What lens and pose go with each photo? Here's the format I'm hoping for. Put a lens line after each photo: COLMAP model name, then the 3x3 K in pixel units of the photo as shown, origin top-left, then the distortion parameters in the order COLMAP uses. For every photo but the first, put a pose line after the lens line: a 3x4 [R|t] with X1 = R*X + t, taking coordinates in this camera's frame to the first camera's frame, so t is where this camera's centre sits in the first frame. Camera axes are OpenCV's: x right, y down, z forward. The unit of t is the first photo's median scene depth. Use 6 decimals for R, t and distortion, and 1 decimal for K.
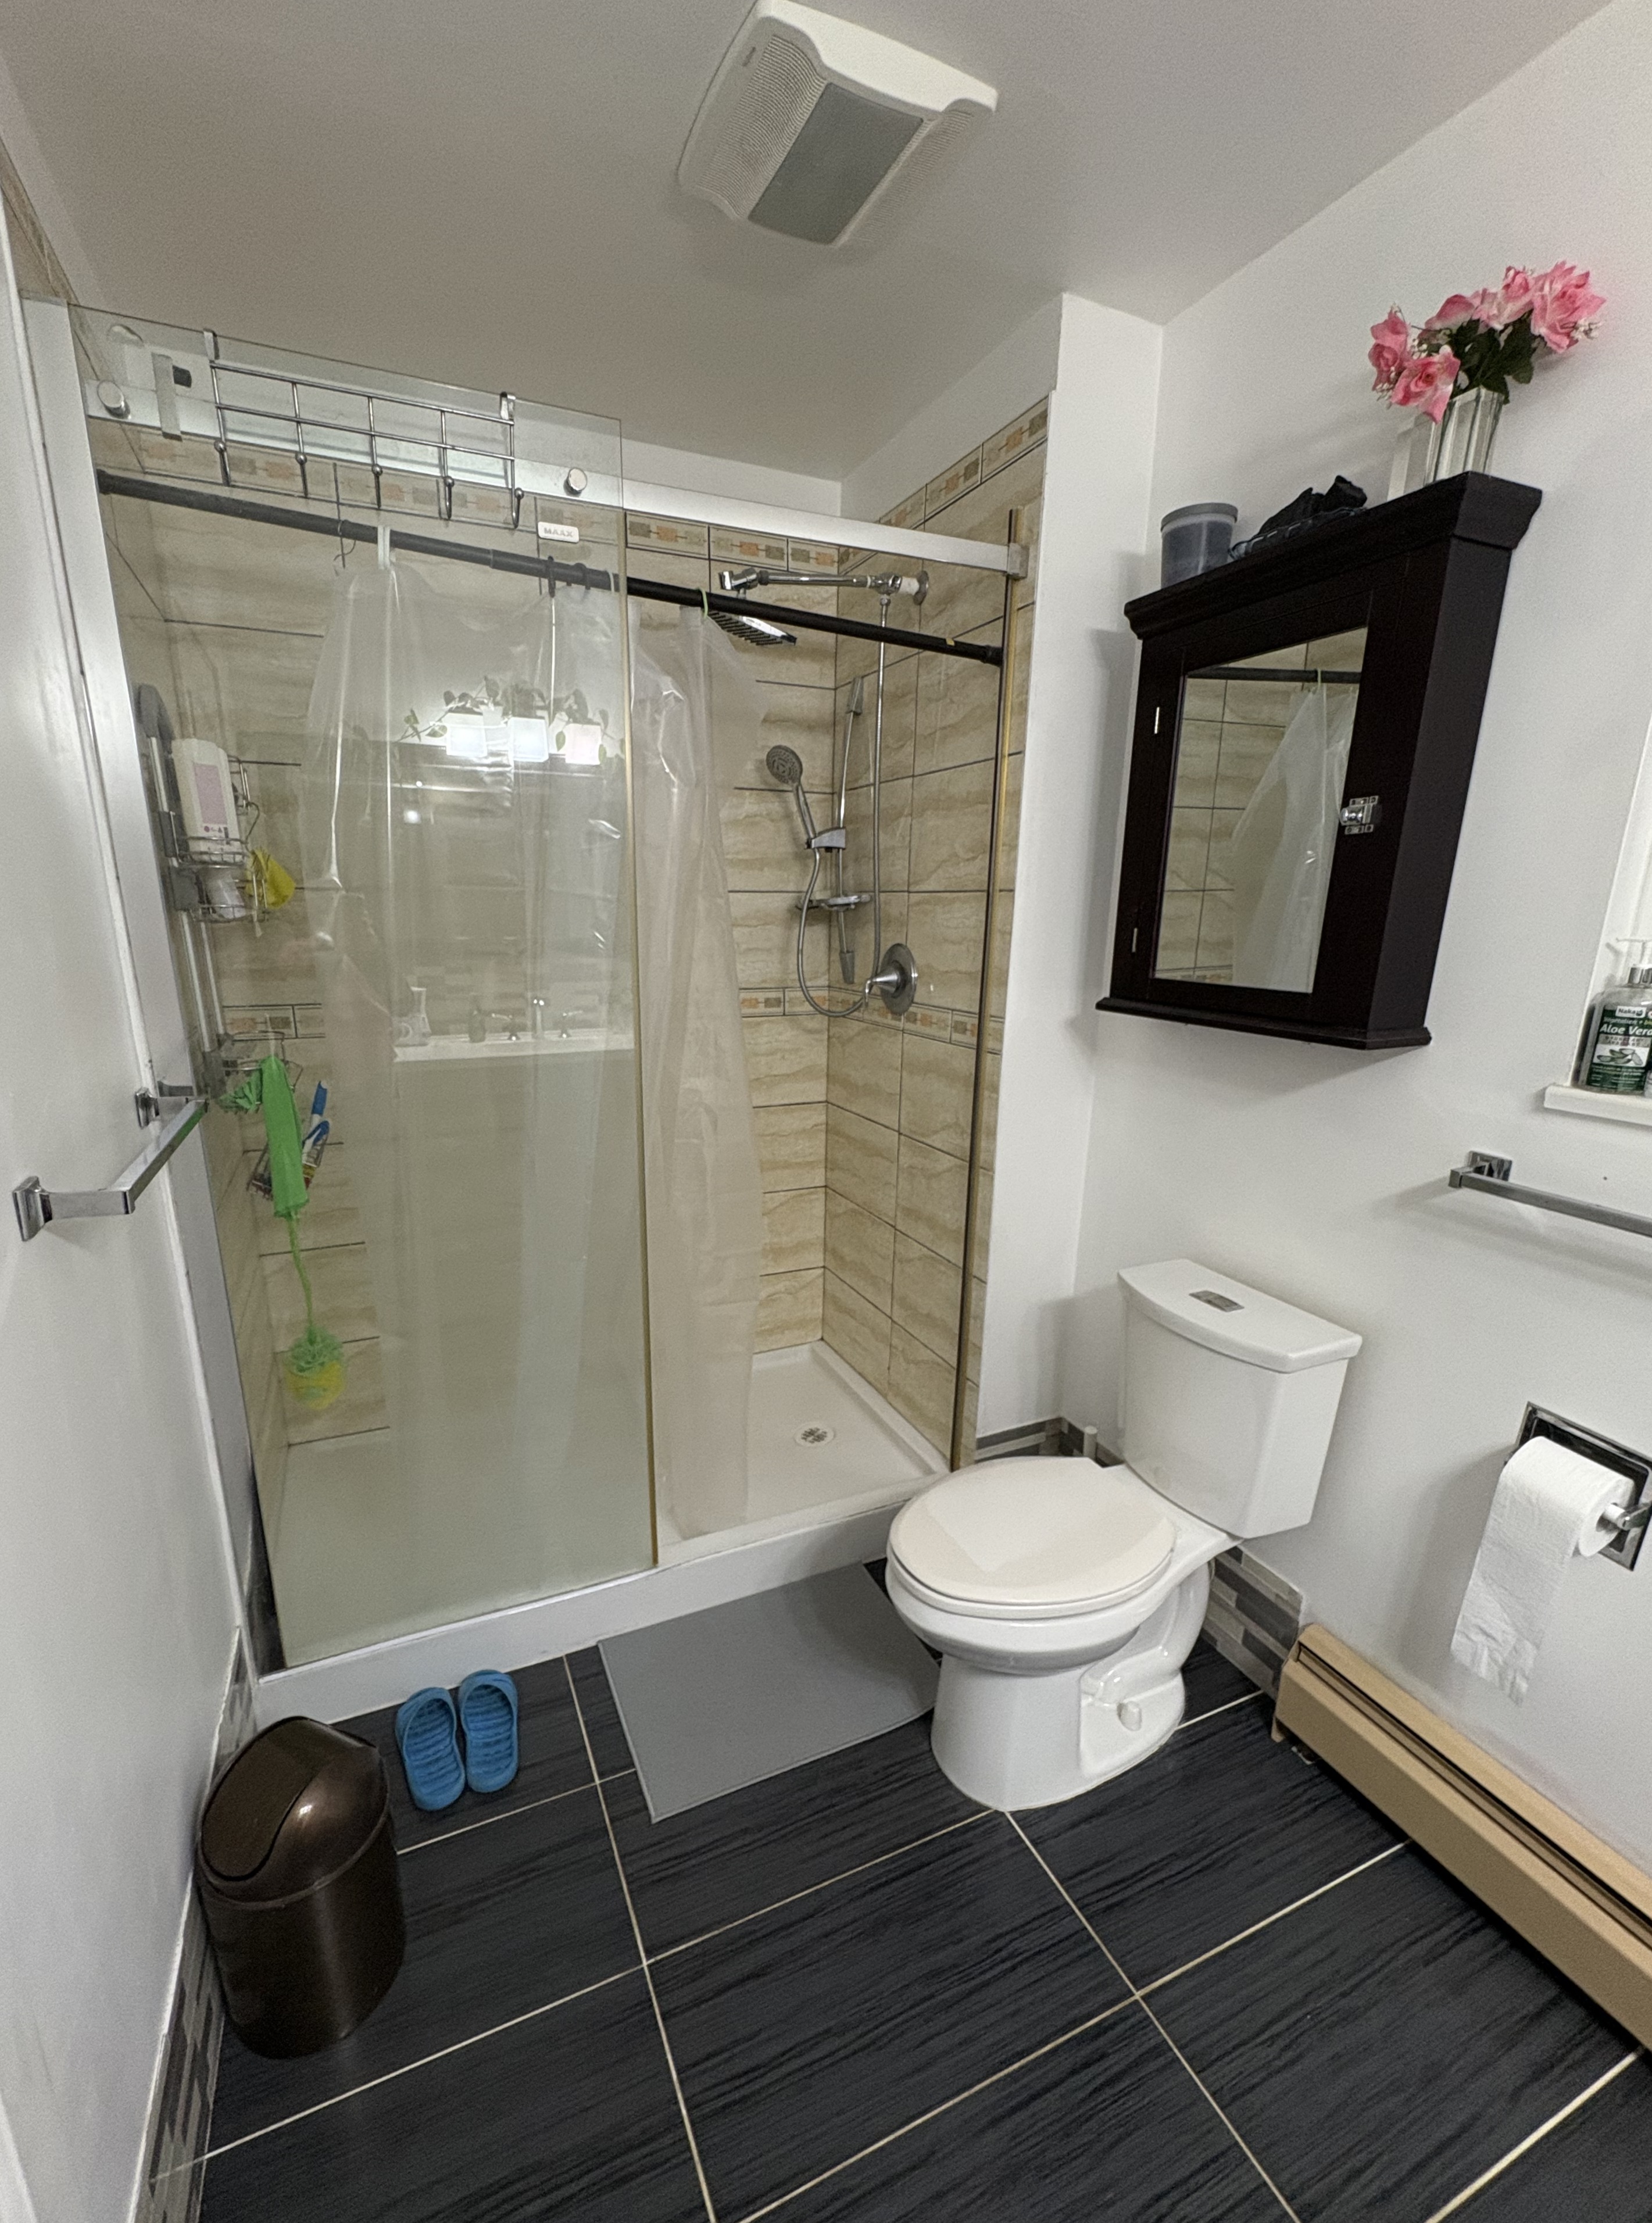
lens RADIAL K [[907.1, 0, 826.0], [0, 907.1, 1111.5], [0, 0, 1]] dist [-0.000228, -0.000135]
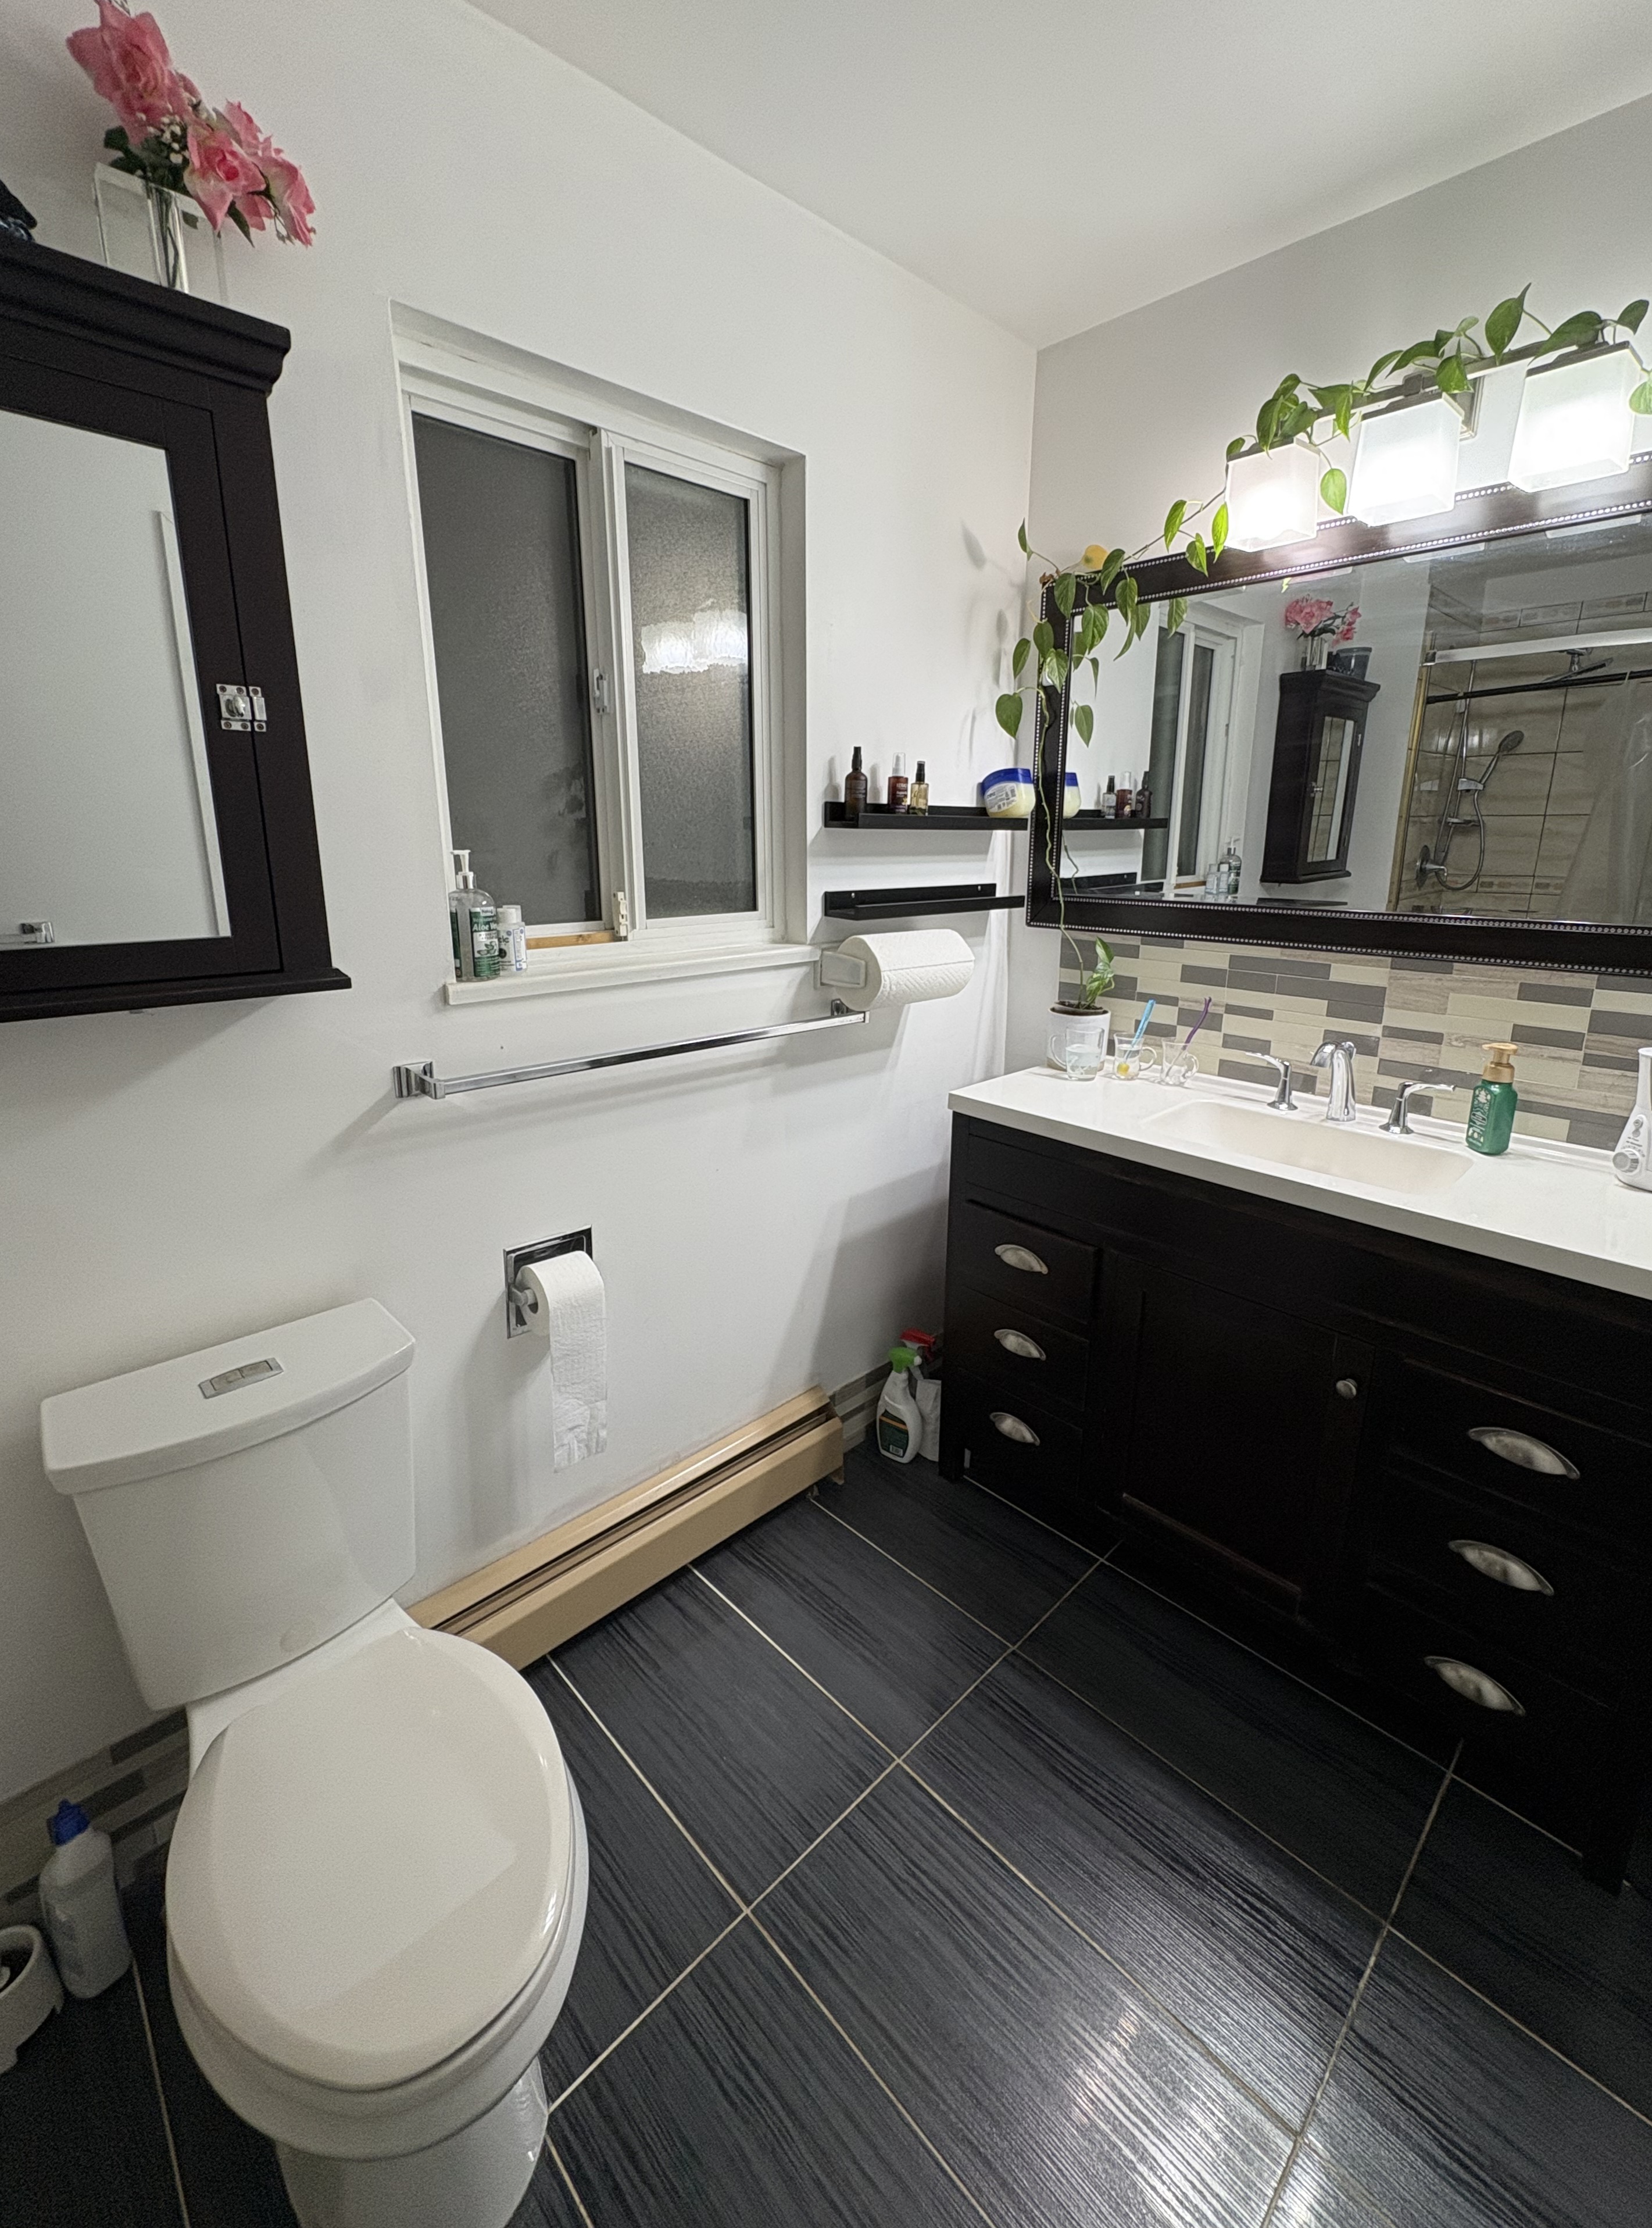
lens RADIAL K [[912.6, 0, 820.9], [0, 912.6, 1029.9], [0, 0, 1]] dist [0.014442, -0.000137]
pose [[-0.310163, -0.203847, 0.928572, -0.384737], [0.198973, 0.941190, 0.273078, -0.181966], [-0.929628, 0.269459, -0.251362, 0.816463]]
